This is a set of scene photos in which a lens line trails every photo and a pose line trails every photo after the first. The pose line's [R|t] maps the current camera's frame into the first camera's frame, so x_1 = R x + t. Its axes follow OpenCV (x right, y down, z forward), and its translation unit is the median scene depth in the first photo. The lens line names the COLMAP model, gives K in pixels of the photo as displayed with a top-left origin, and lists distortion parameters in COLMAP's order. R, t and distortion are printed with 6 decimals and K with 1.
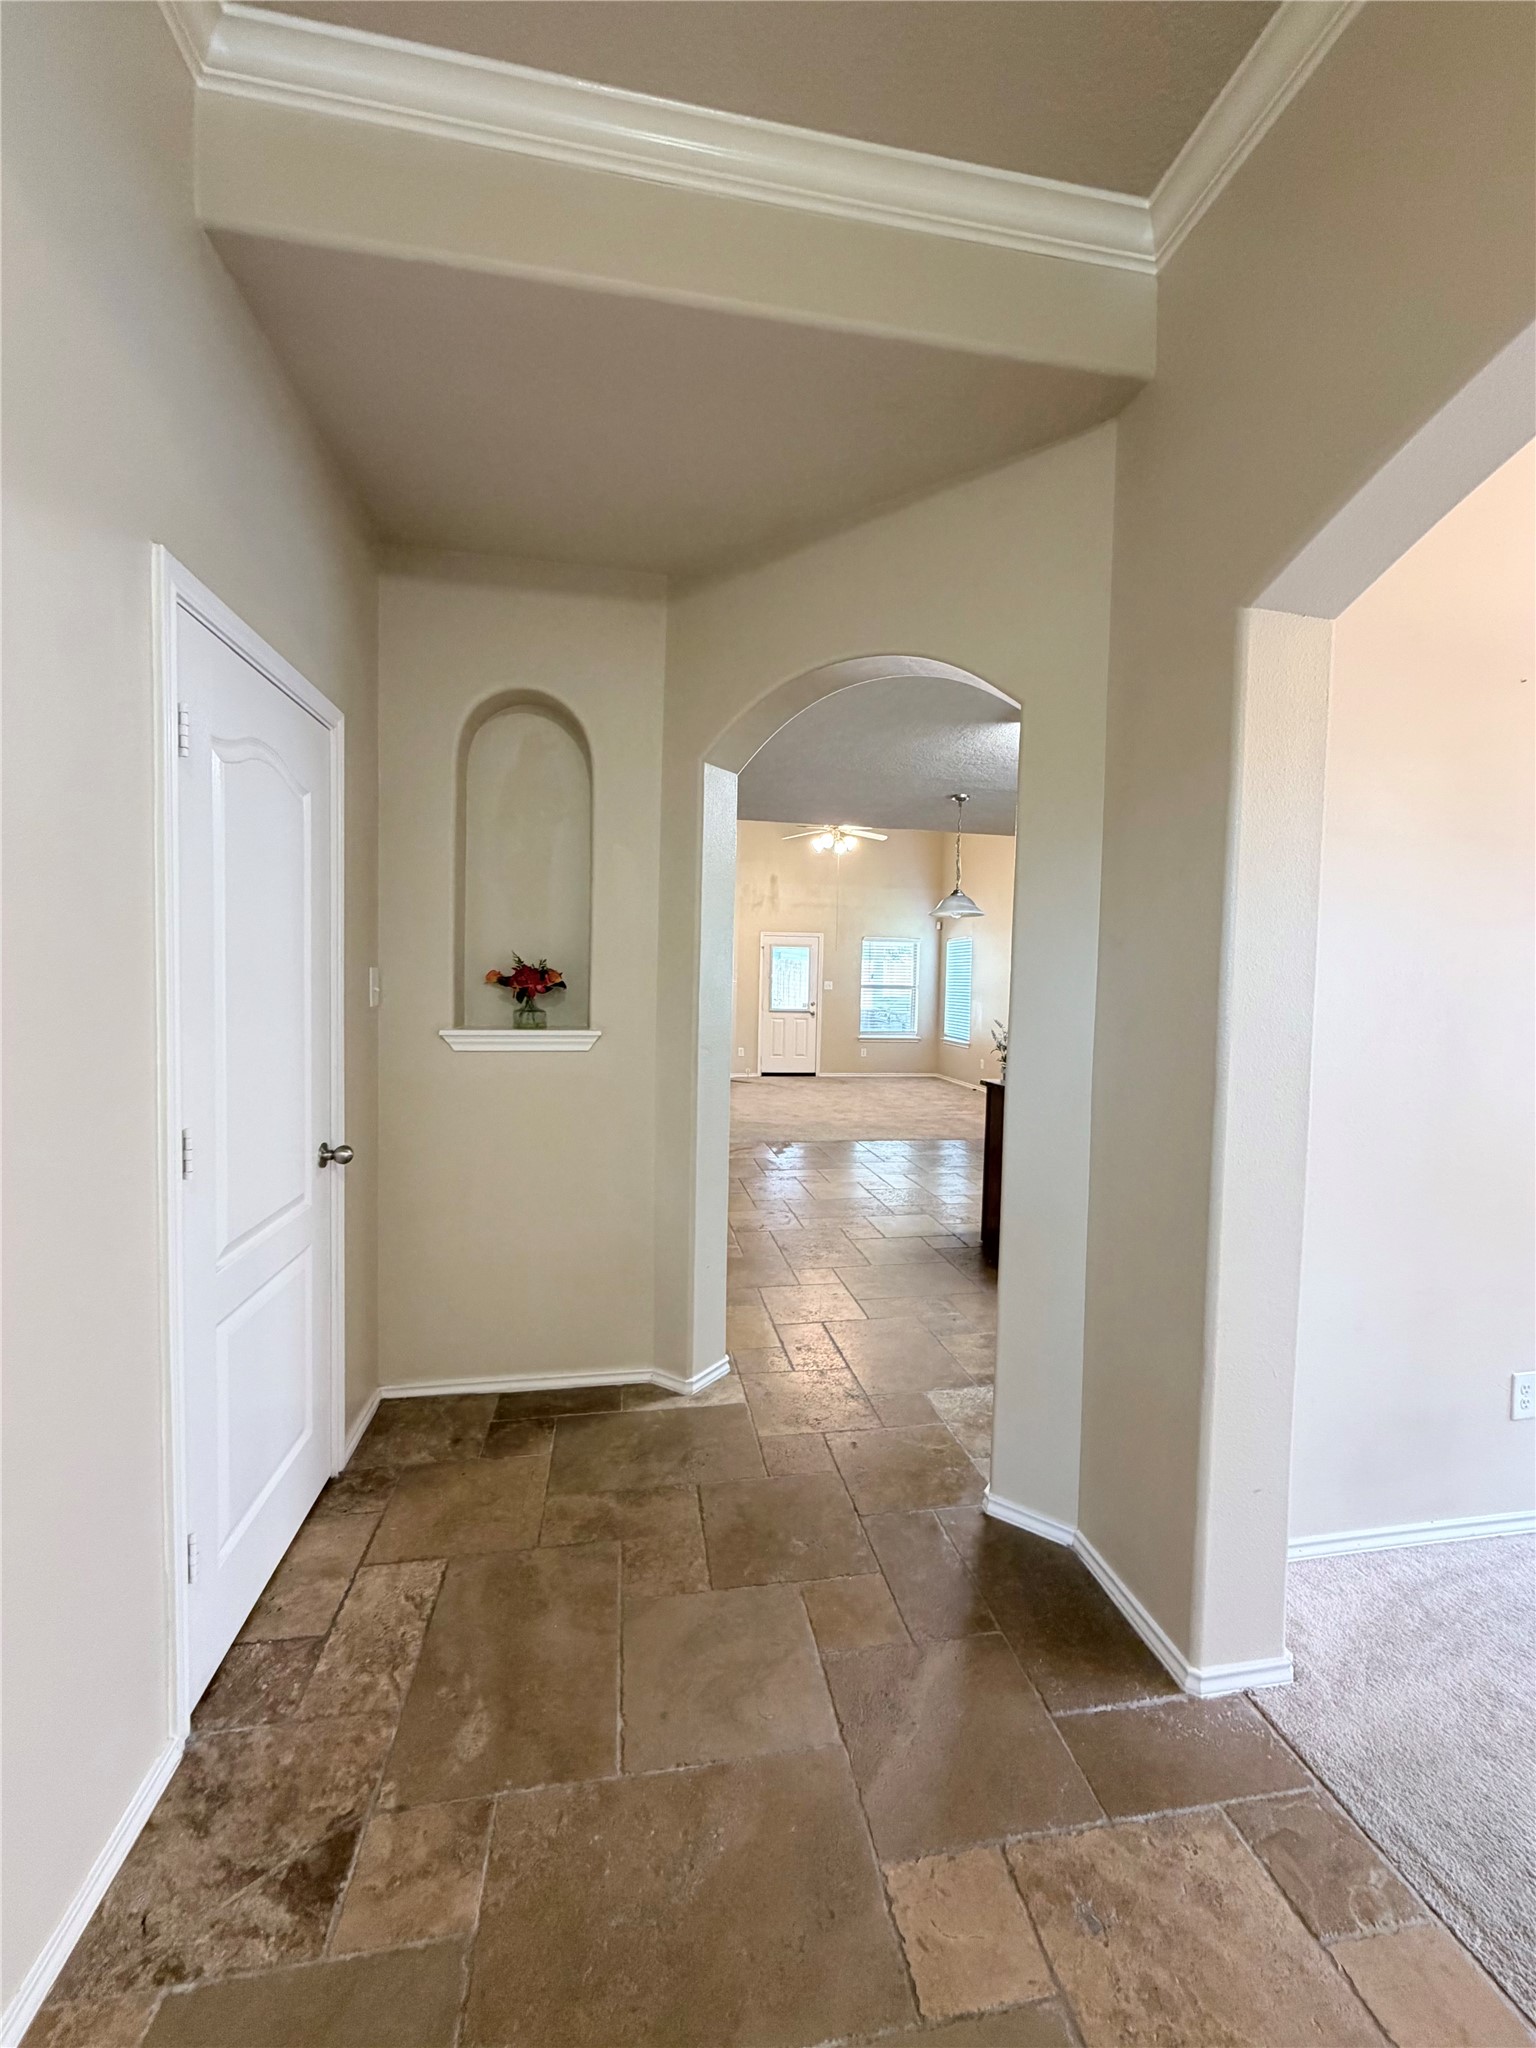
lens RADIAL K [[818.6, 0, 771.8], [0, 818.6, 1018.1], [0, 0, 1]] dist [0.003899, -0.000167]
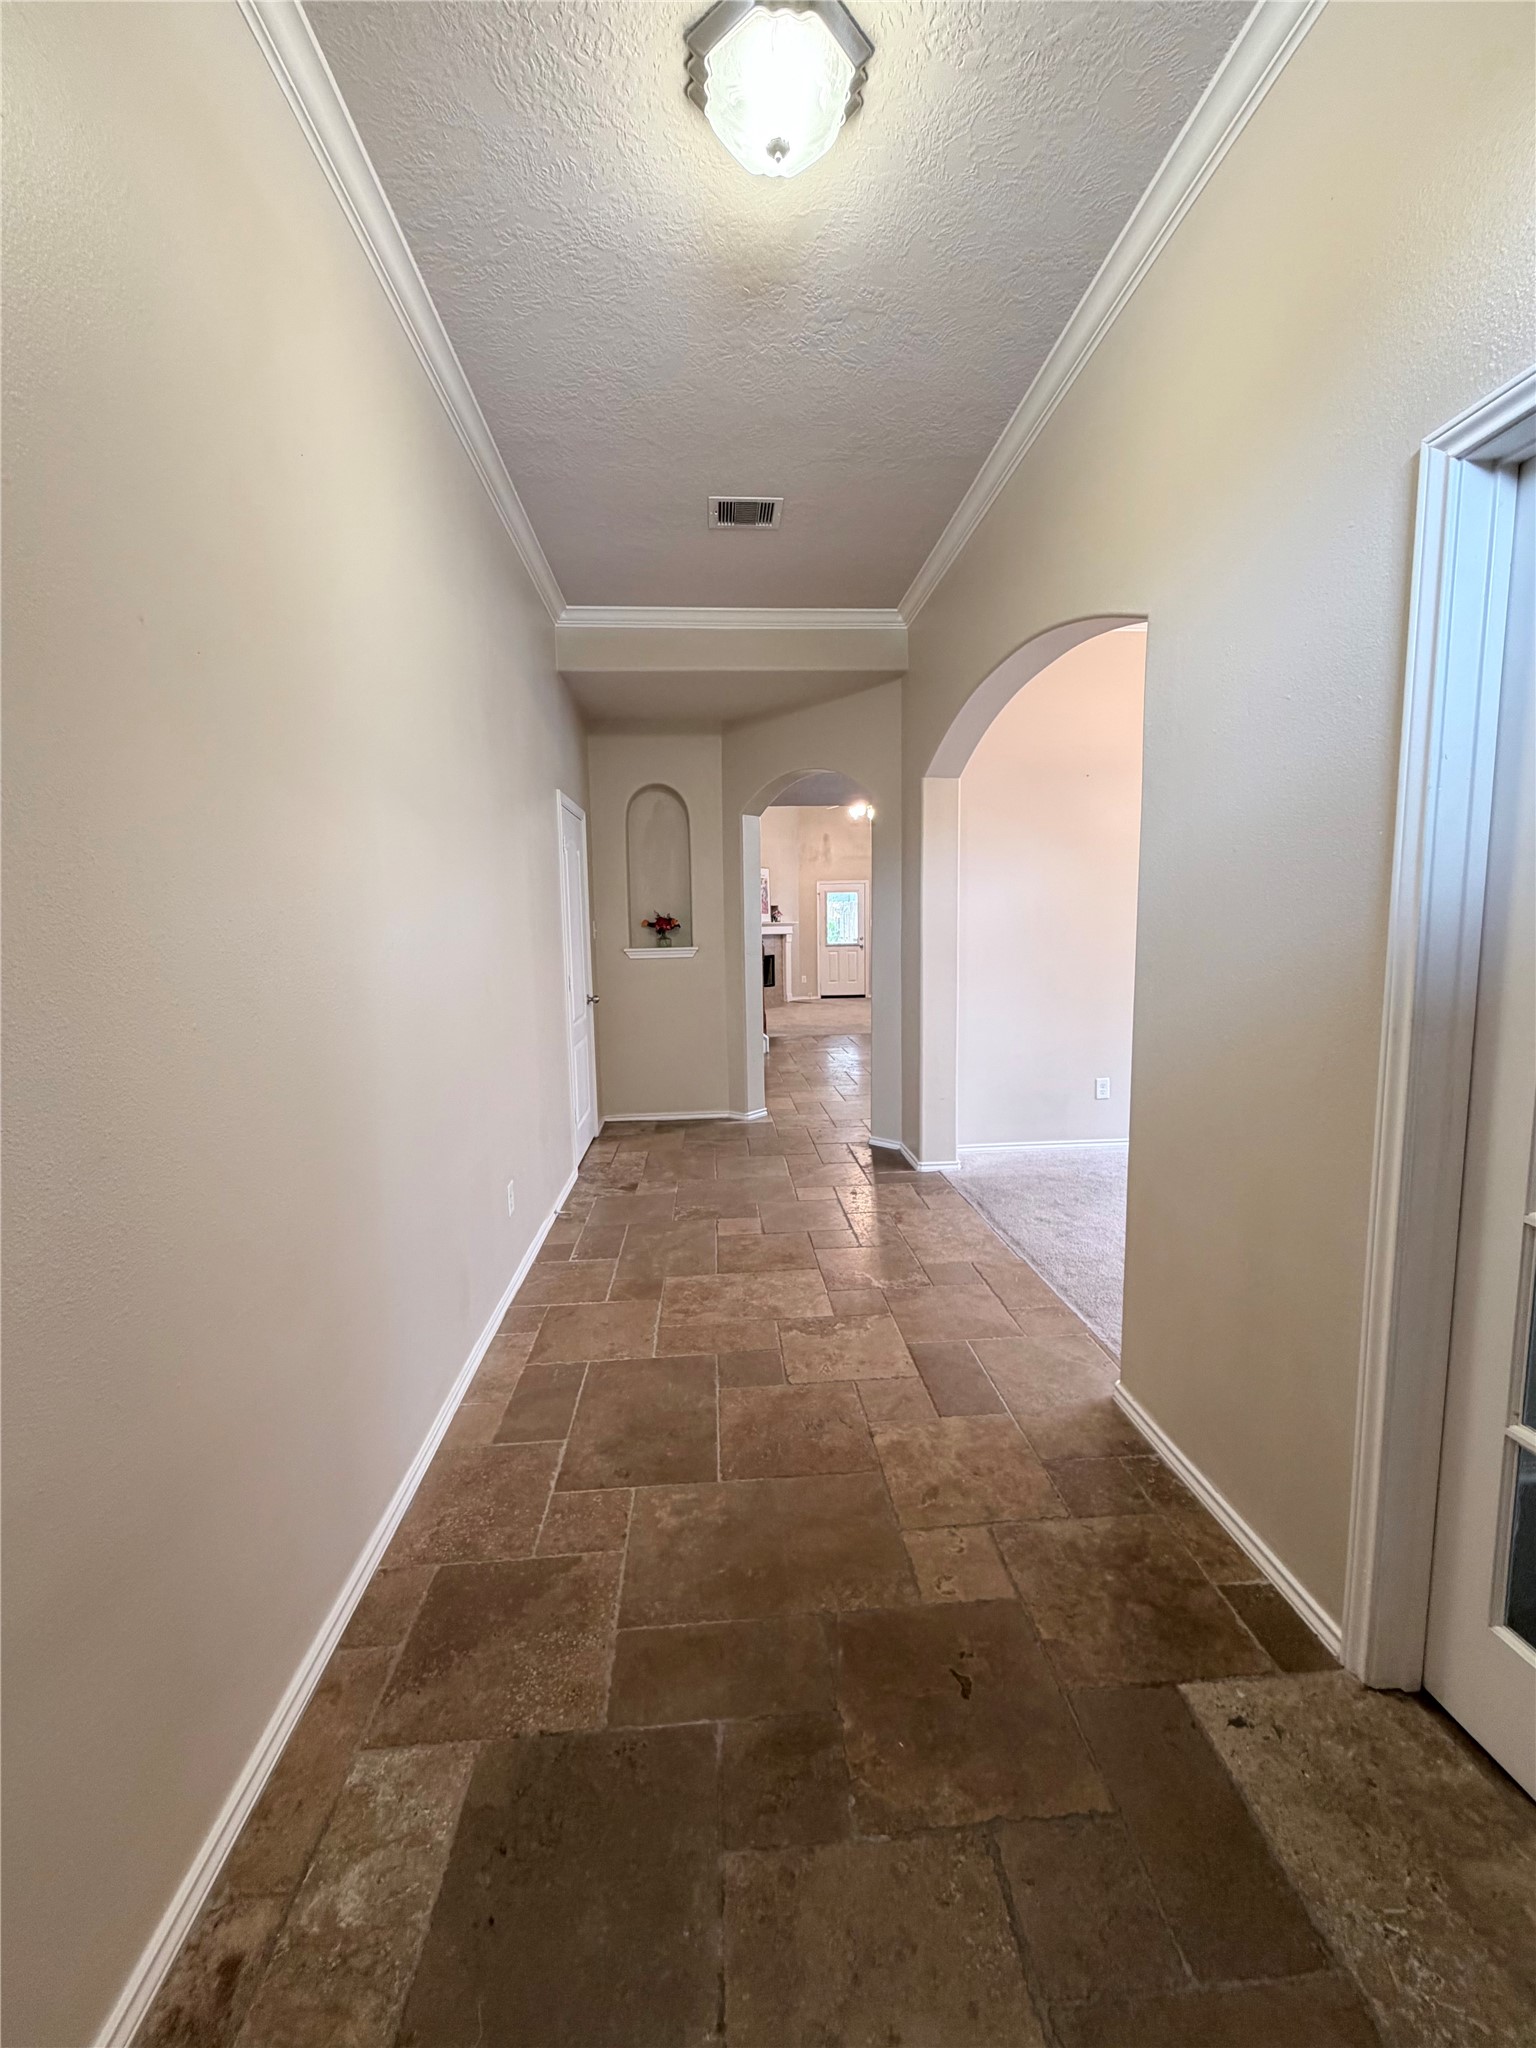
lens RADIAL K [[818.6, 0, 769.7], [0, 818.6, 1016.5], [0, 0, 1]] dist [0.003899, -0.000167]
pose [[0.993703, -0.025670, -0.109067, 0.205782], [0.033031, 0.997258, 0.066229, 0.062725], [0.107068, -0.069415, 0.991826, -1.115118]]
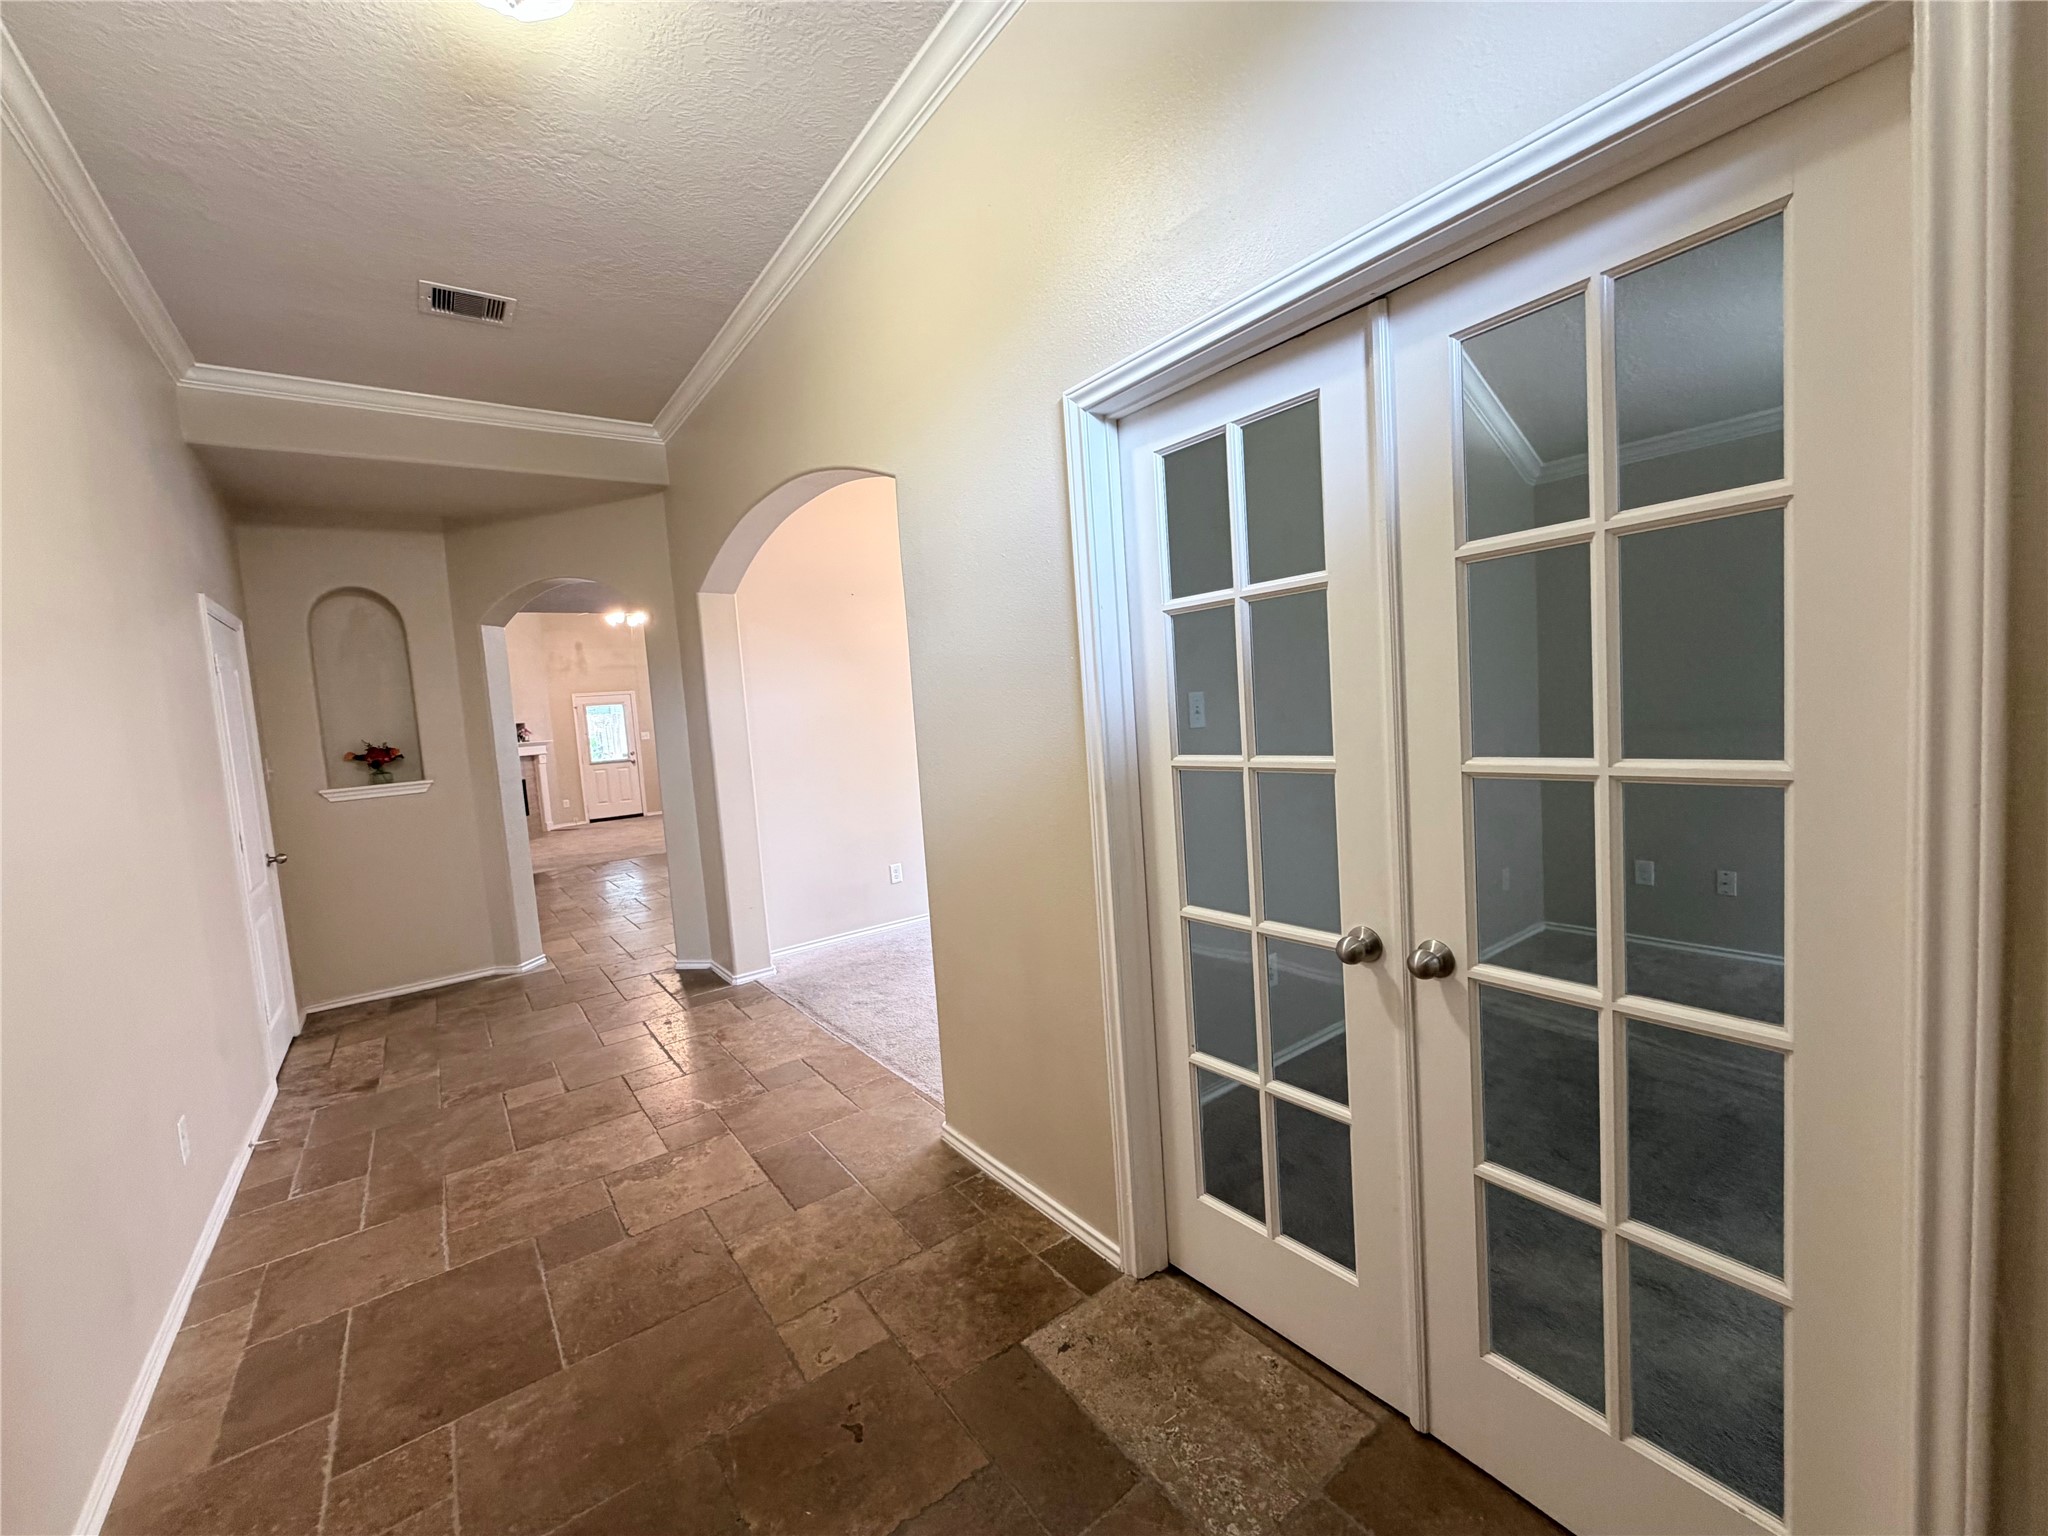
lens RADIAL K [[818.6, 0, 1015.9], [0, 818.6, 767.3], [0, 0, 1]] dist [0.003899, -0.000167]
pose [[0.895213, -0.118062, 0.429715, 0.165717], [0.110085, 0.992971, 0.043477, 0.053106], [-0.431828, 0.008384, 0.901917, -1.186698]]
